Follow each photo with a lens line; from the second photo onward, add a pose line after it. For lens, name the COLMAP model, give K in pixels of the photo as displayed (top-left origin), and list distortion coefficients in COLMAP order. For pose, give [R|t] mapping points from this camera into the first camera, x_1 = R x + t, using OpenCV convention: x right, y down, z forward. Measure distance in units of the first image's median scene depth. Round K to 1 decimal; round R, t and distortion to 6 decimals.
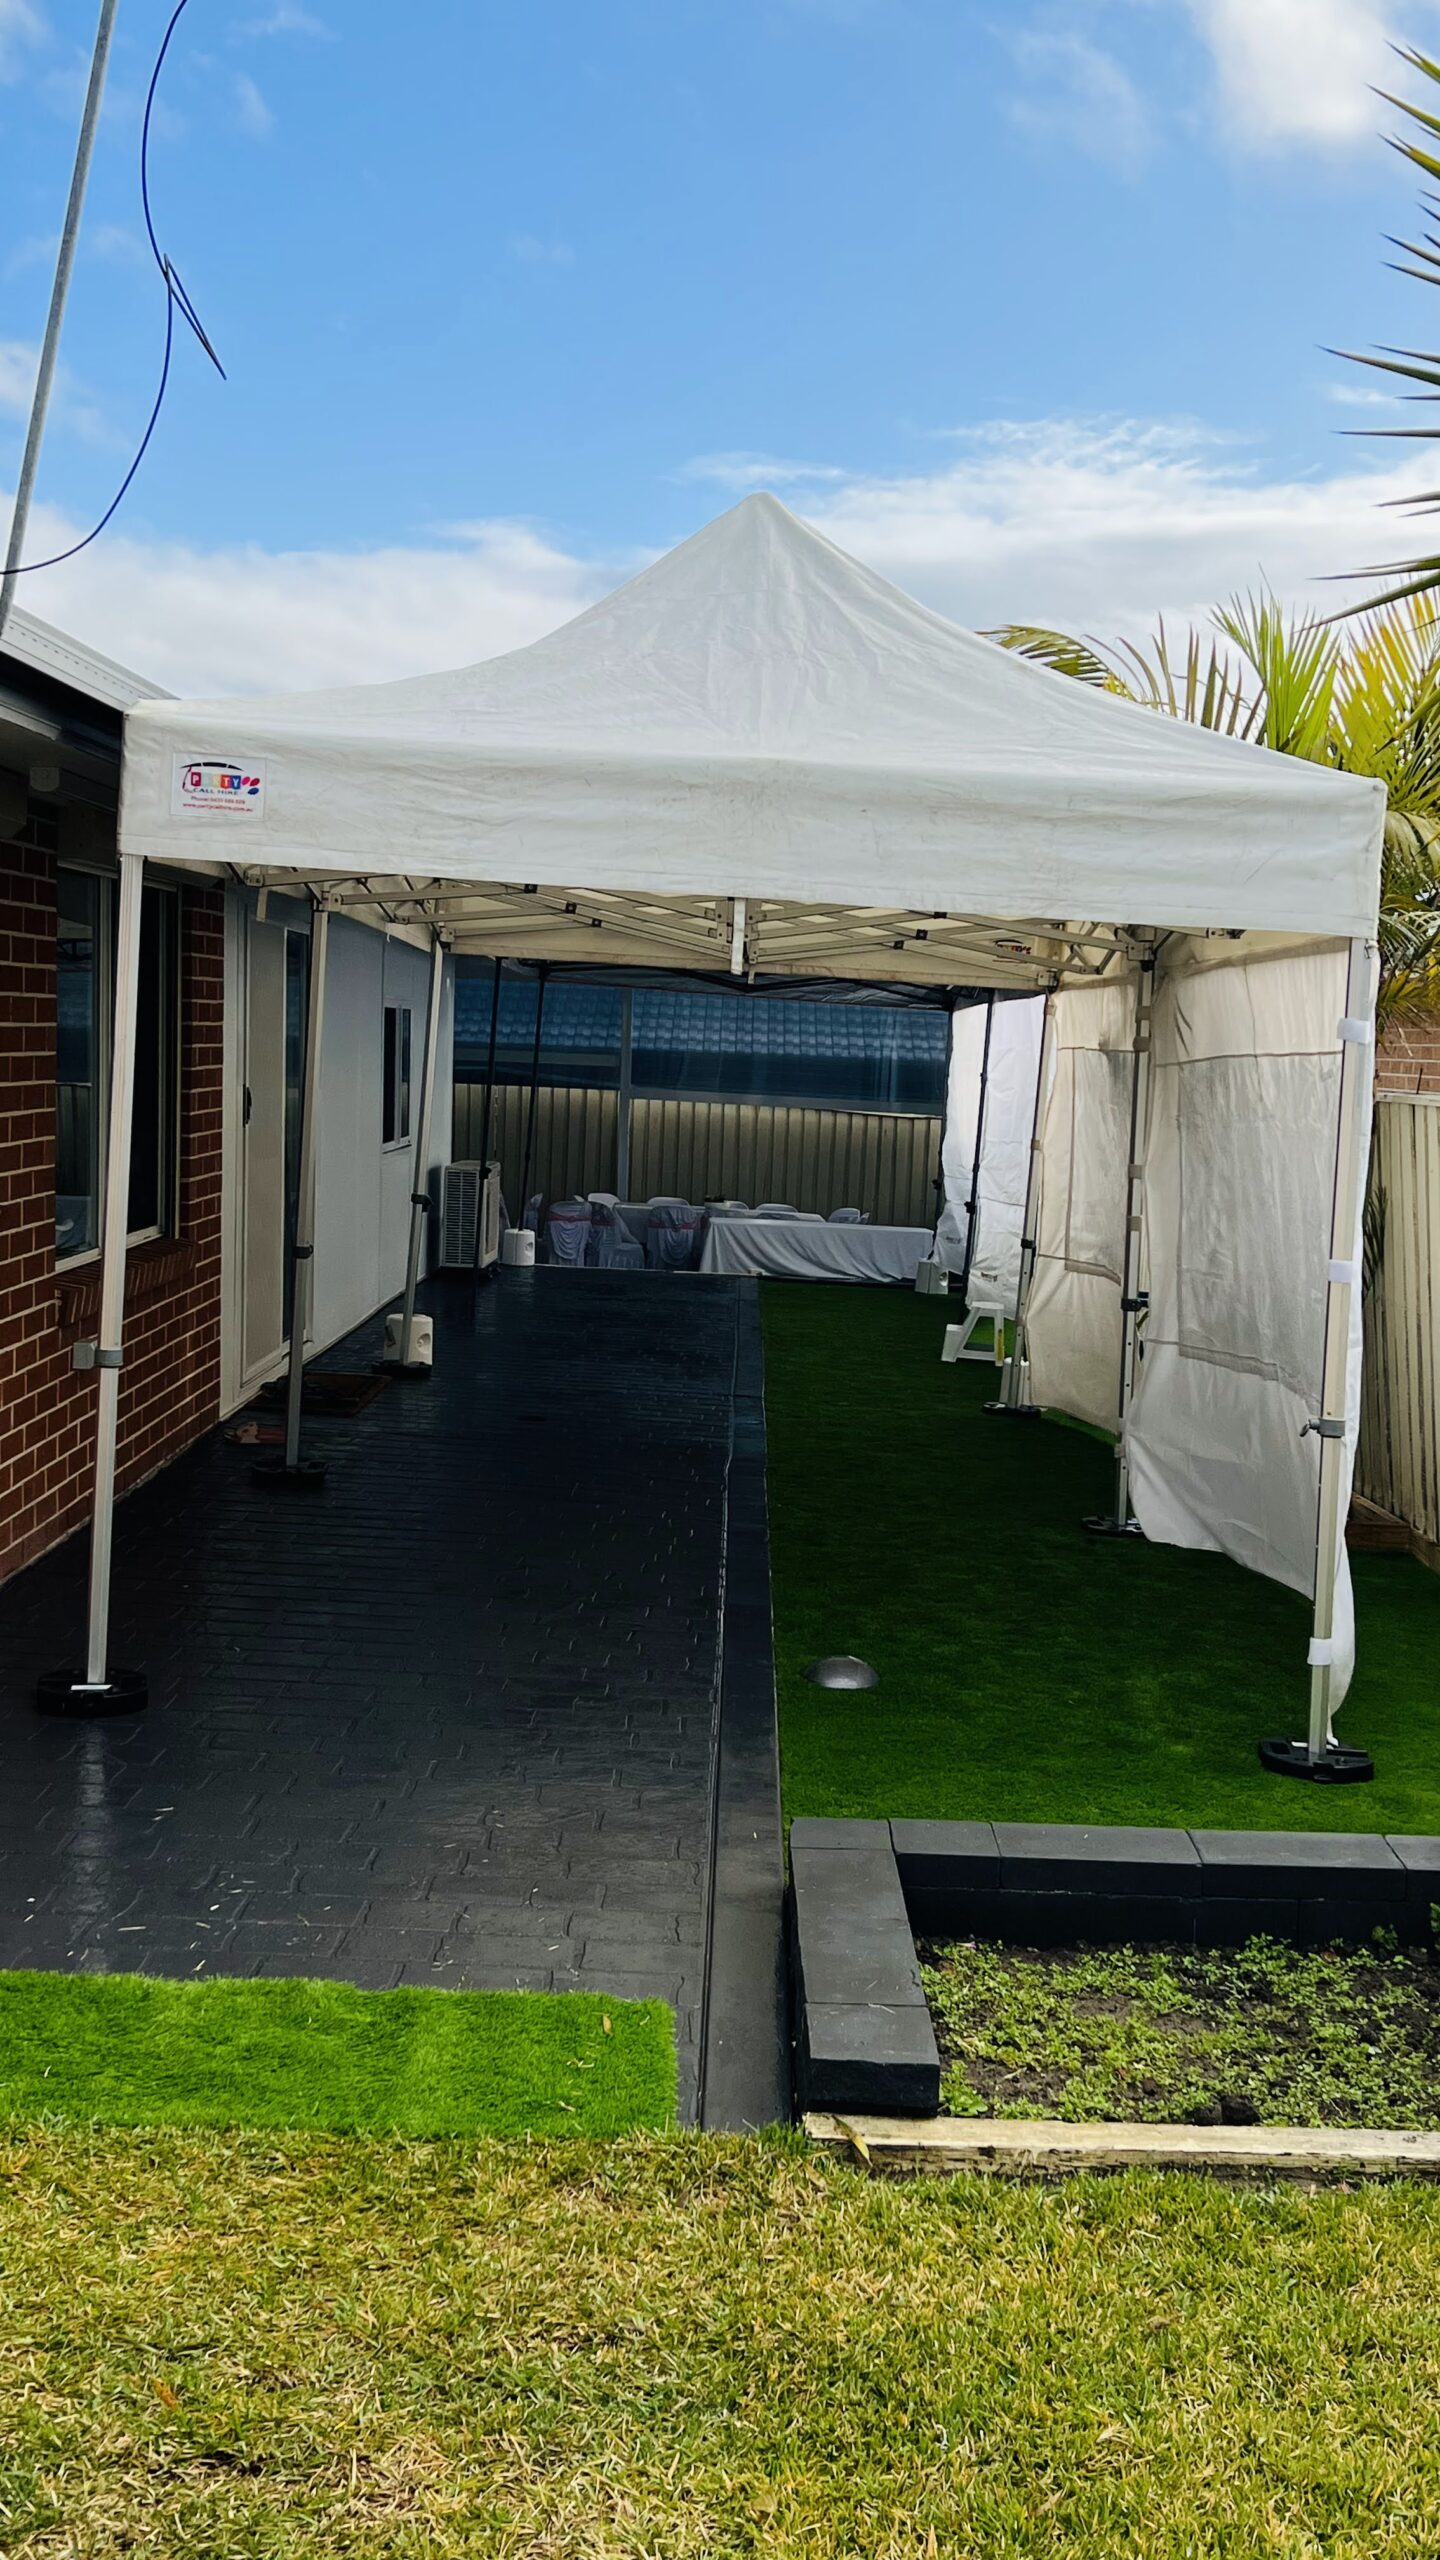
lens RADIAL K [[2480.0, 0, 734.5], [0, 2480.0, 1287.9], [0, 0, 1]] dist [0.124049, 0.000000]
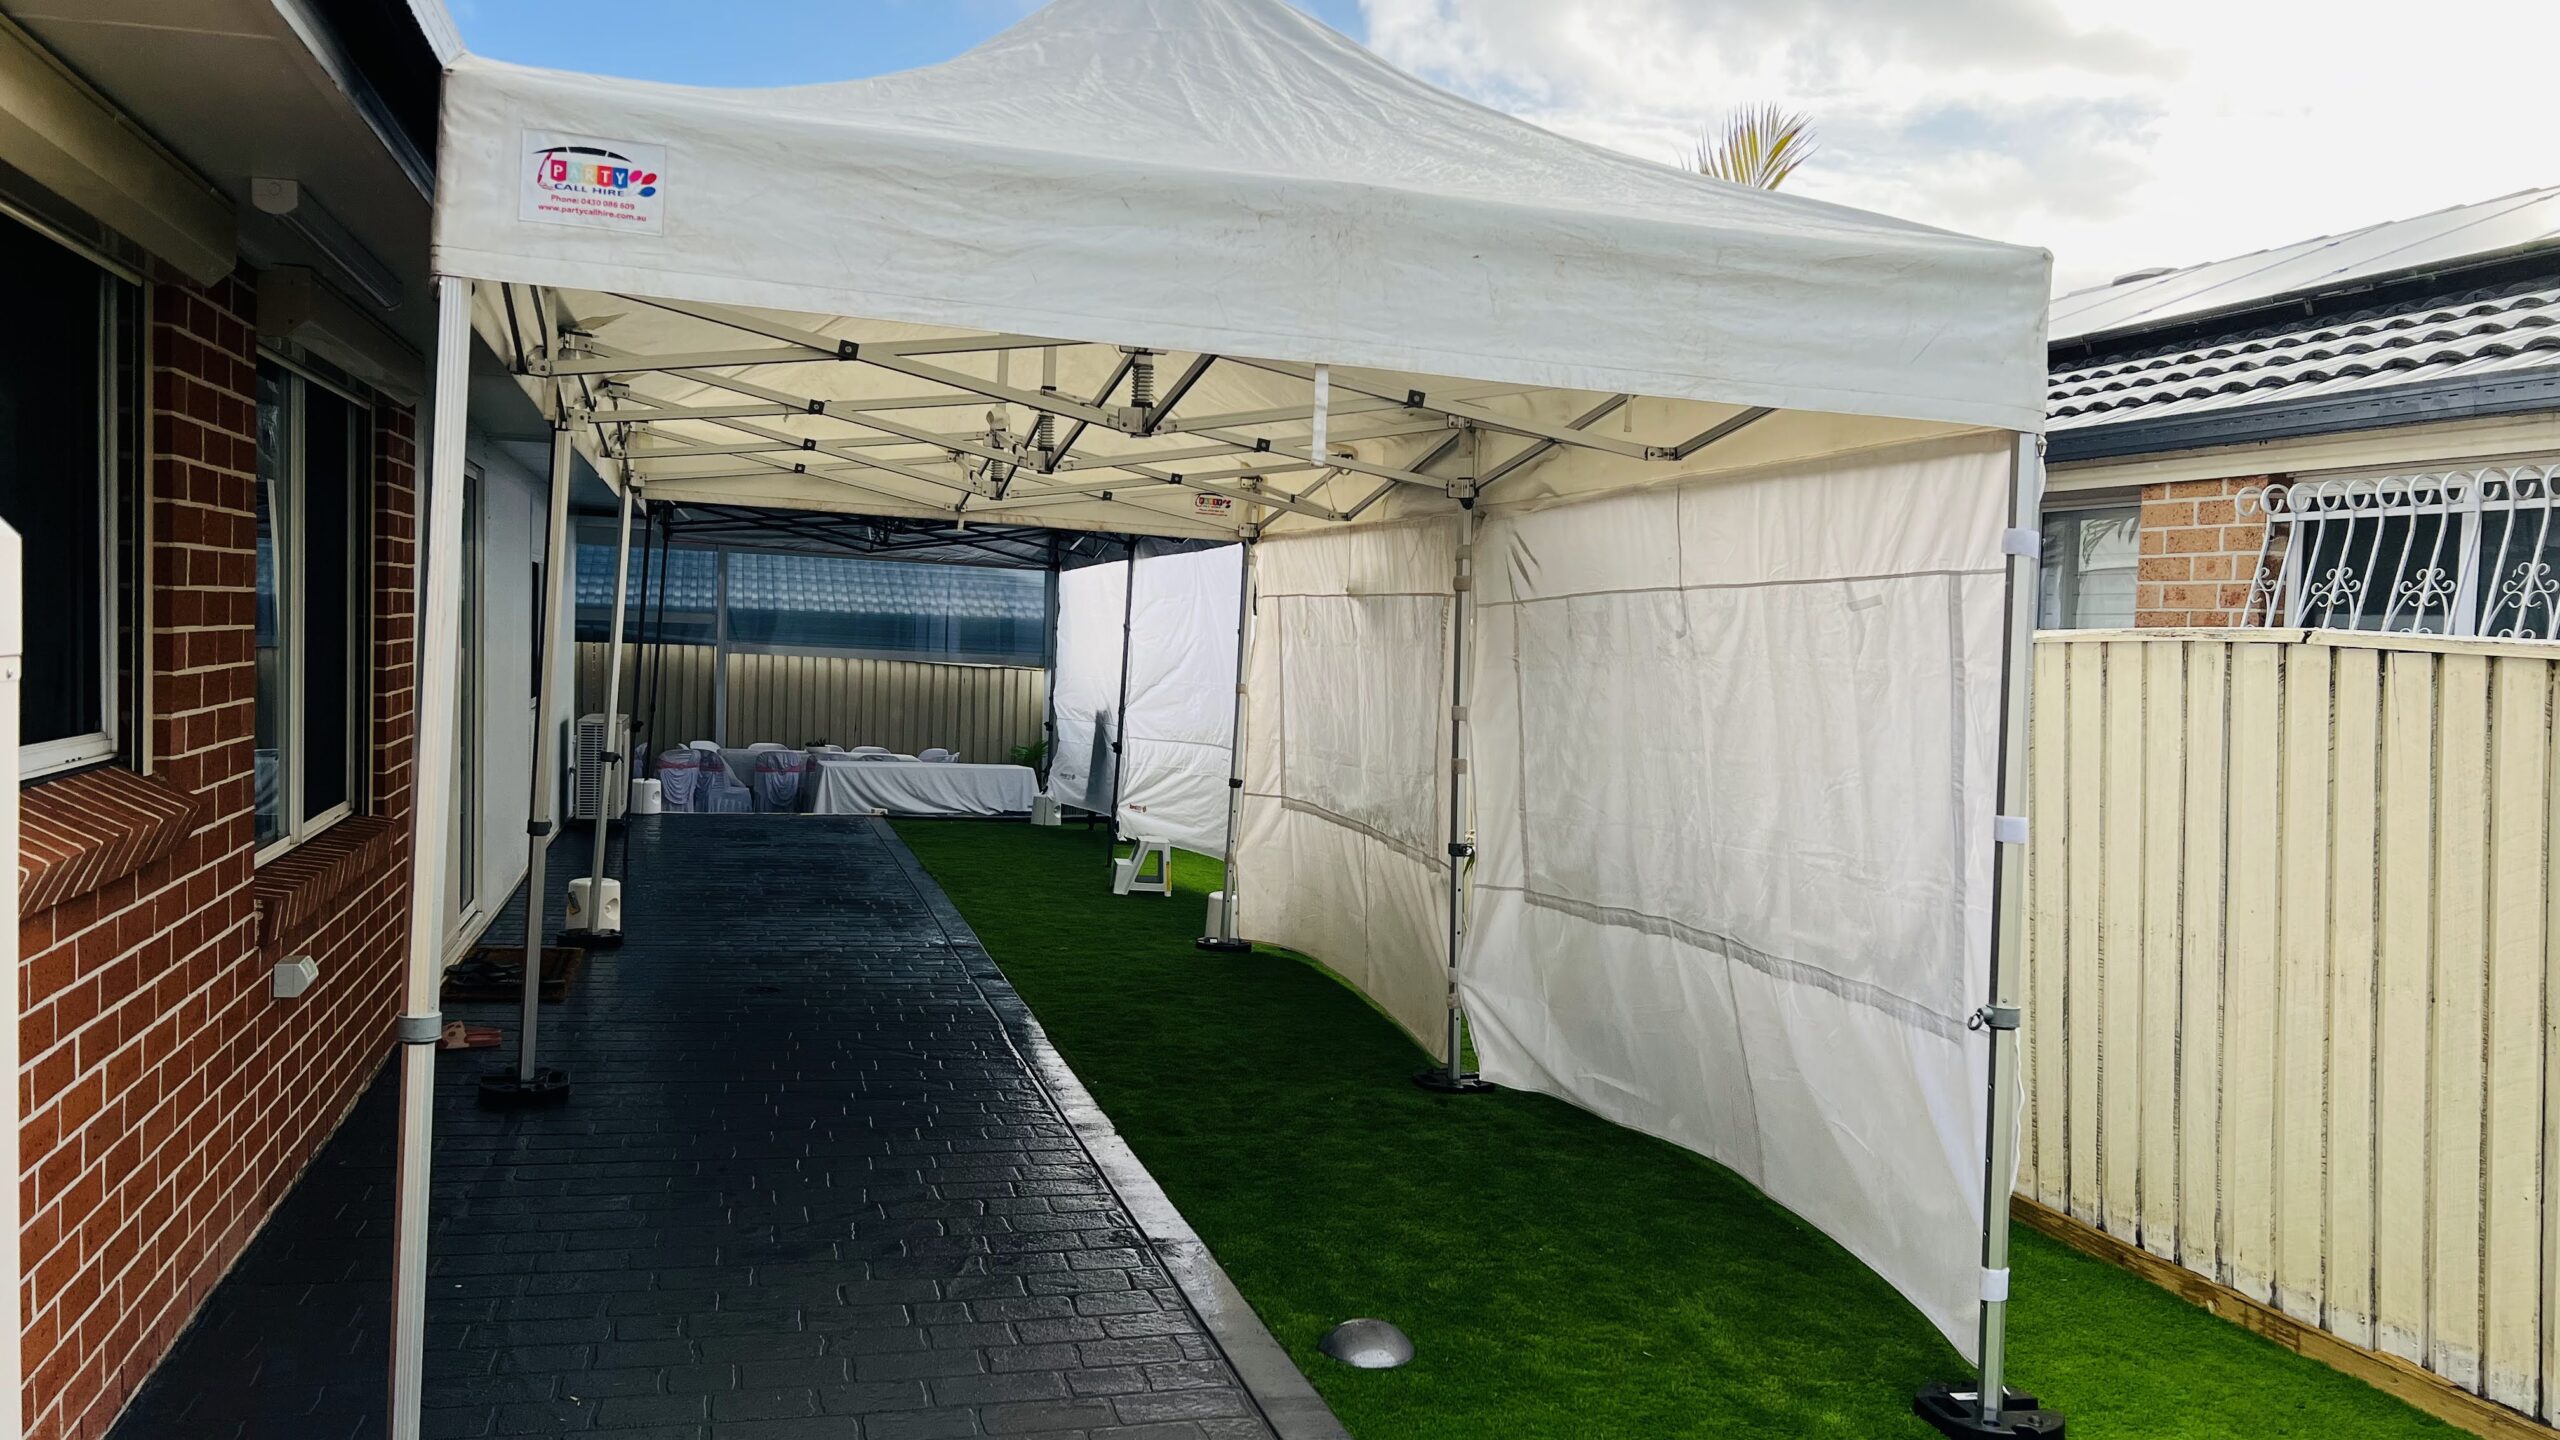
lens RADIAL K [[1921.0, 0, 1262.1], [0, 1921.0, 716.7], [0, 0, 1]] dist [0.079319, -0.118497]
pose [[0.961972, -0.022168, 0.272249, -0.121994], [0.034066, 0.998656, -0.039052, -0.019210], [-0.271017, 0.046841, 0.961434, 0.307927]]
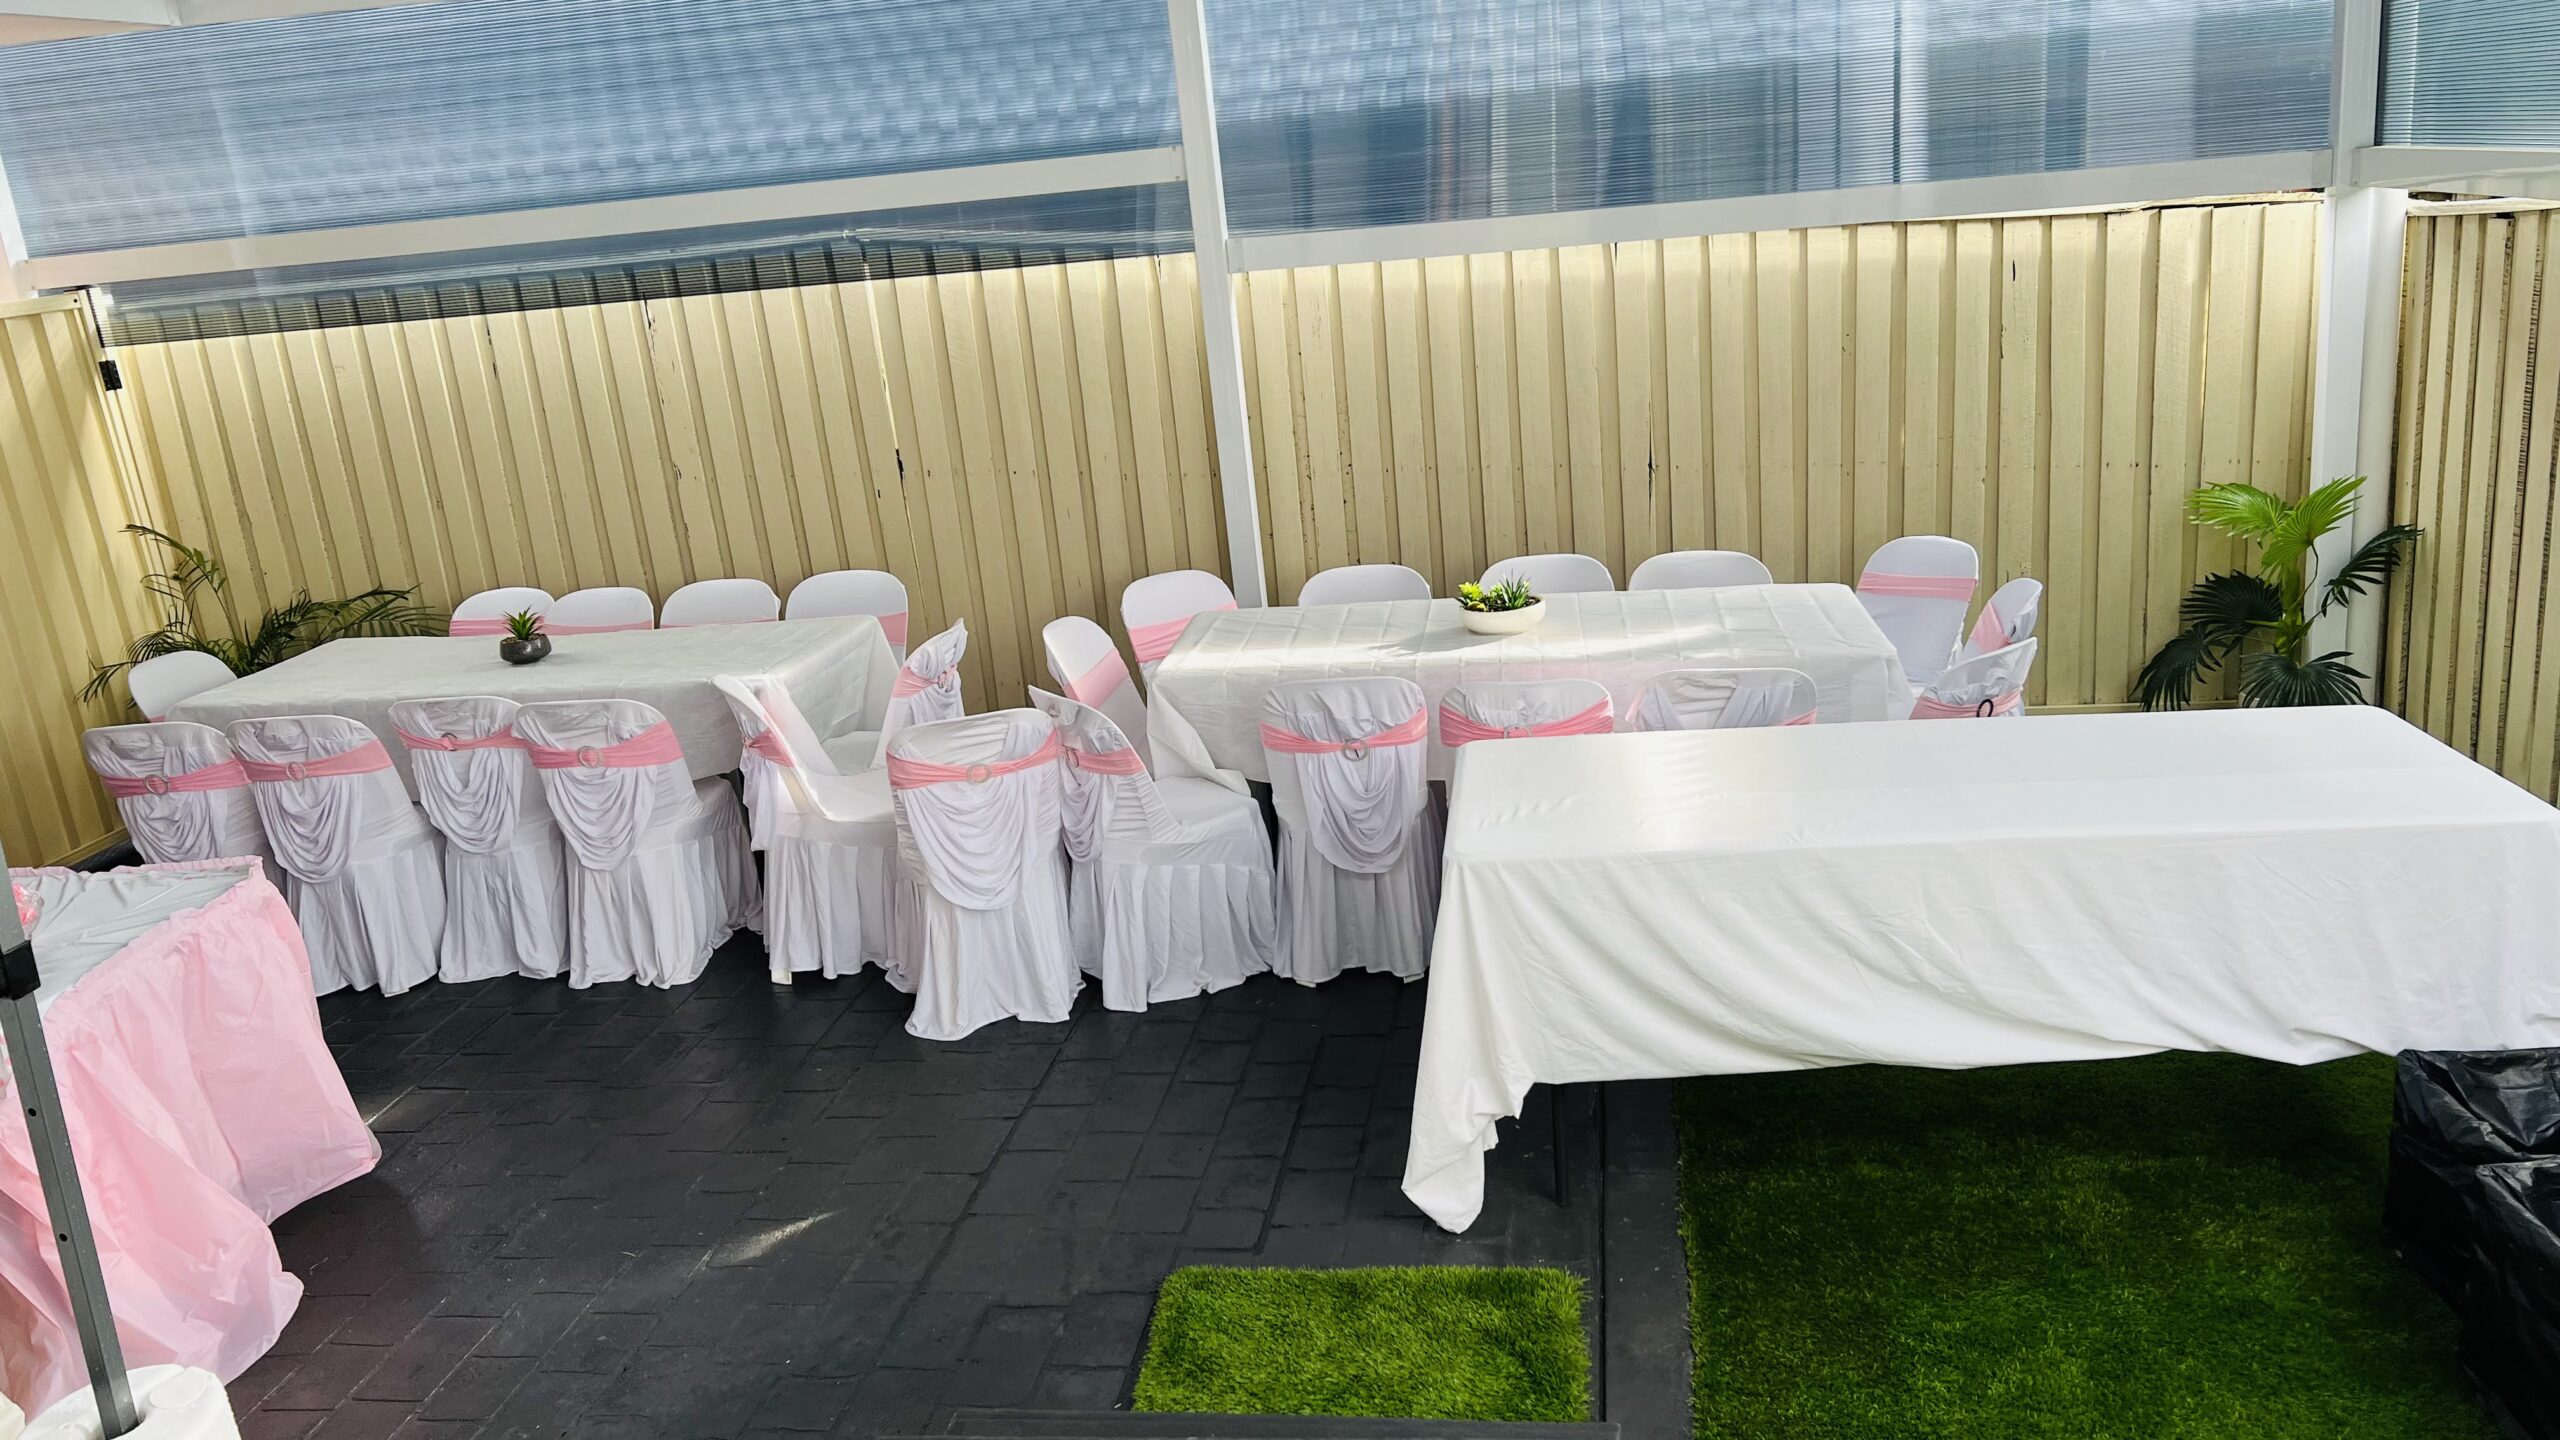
lens RADIAL K [[1921.0, 0, 1279.9], [0, 1921.0, 717.6], [0, 0, 1]] dist [0.079319, -0.118497]
pose [[0.977485, -0.097241, -0.187260, 0.020936], [0.129429, 0.977228, 0.168148, -0.156139], [0.166645, -0.188599, 0.967812, 1.892497]]
